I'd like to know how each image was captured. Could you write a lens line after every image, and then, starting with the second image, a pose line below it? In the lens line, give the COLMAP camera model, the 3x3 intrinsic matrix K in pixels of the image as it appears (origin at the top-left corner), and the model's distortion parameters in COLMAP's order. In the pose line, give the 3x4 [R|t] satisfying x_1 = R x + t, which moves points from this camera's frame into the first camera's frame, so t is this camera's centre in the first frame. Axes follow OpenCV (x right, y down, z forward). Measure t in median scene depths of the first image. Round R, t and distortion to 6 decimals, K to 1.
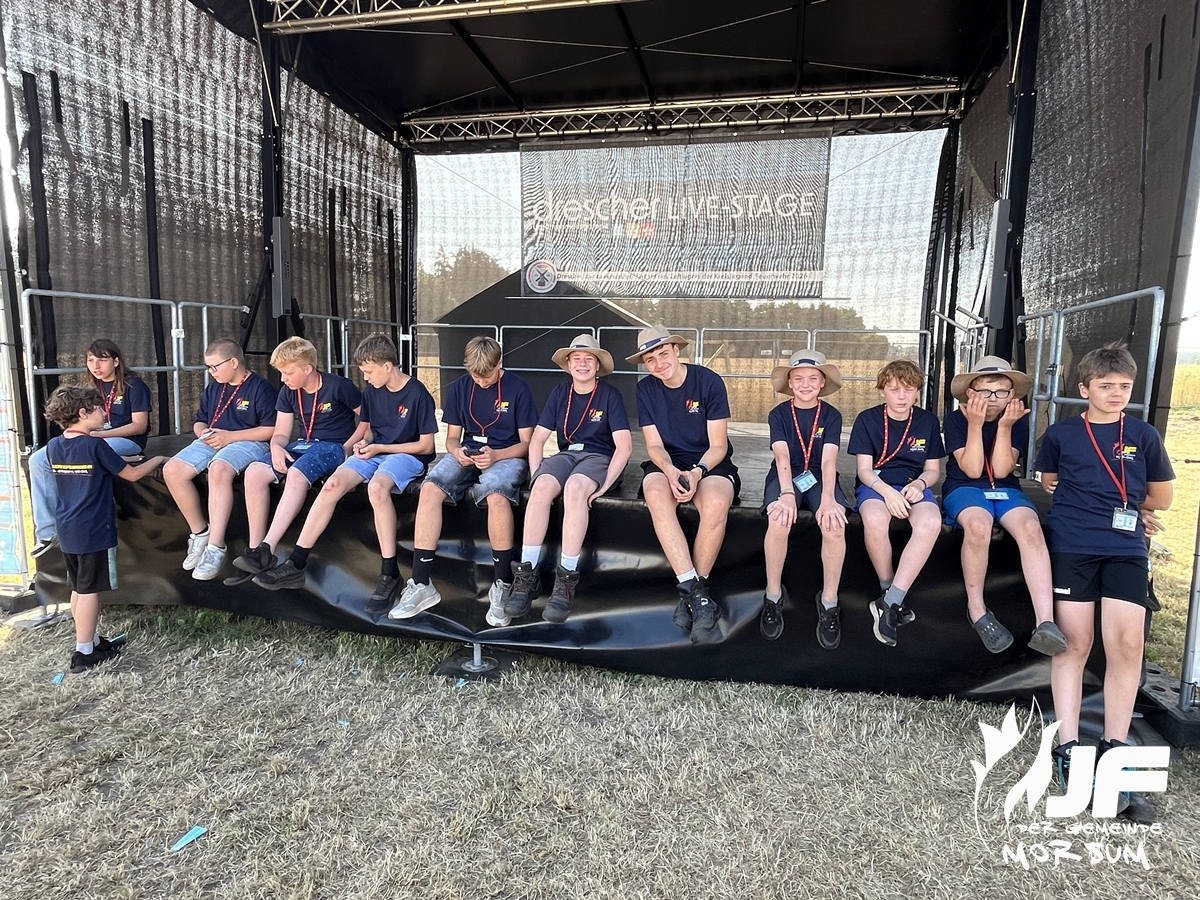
lens RADIAL K [[741.4, 0, 591.2], [0, 741.4, 449.7], [0, 0, 1]] dist [0.007433, -0.010164]
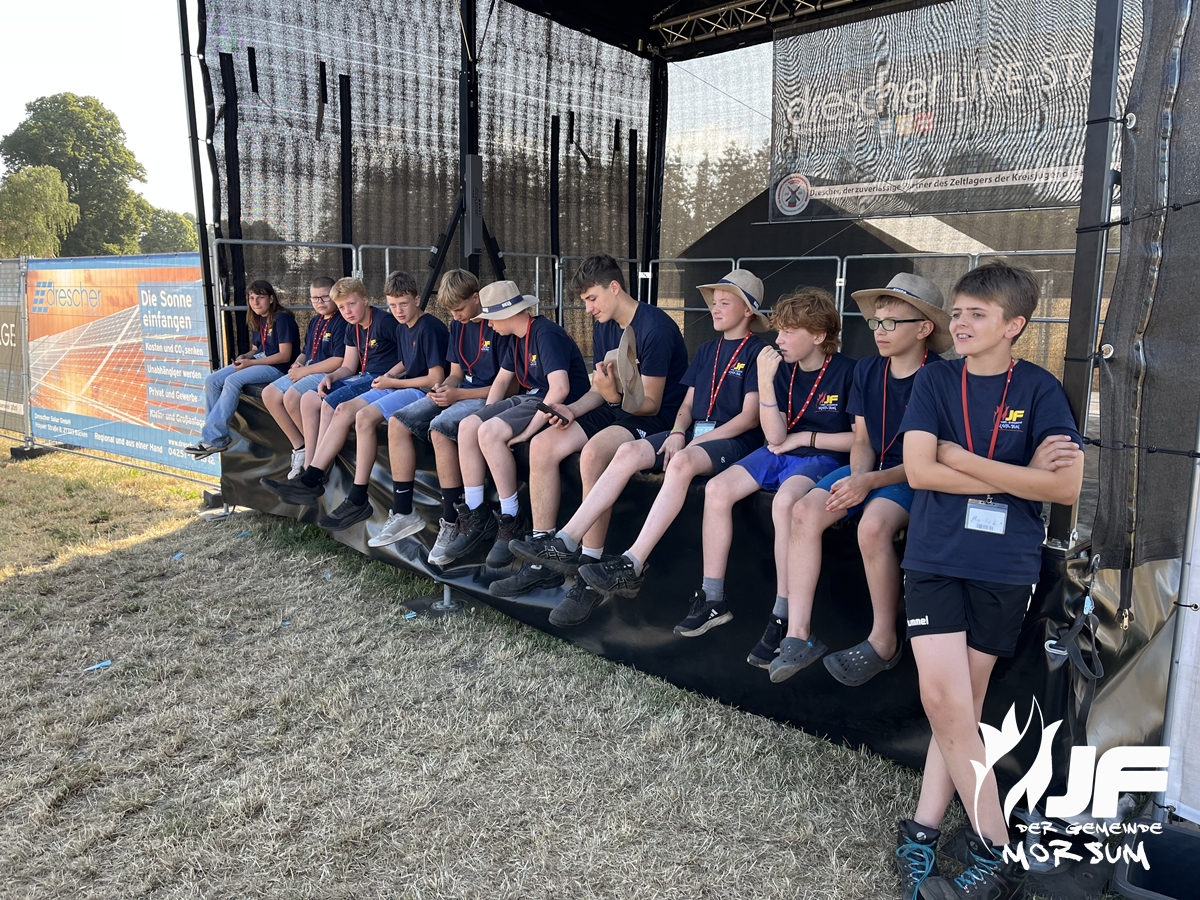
lens RADIAL K [[915.2, 0, 587.5], [0, 915.2, 449.2], [0, 0, 1]] dist [0.063667, -0.081970]
pose [[0.836086, 0.083789, -0.542161, 0.424043], [-0.064910, 0.996435, 0.053895, 0.003006], [0.544744, -0.009869, 0.838544, 0.049578]]
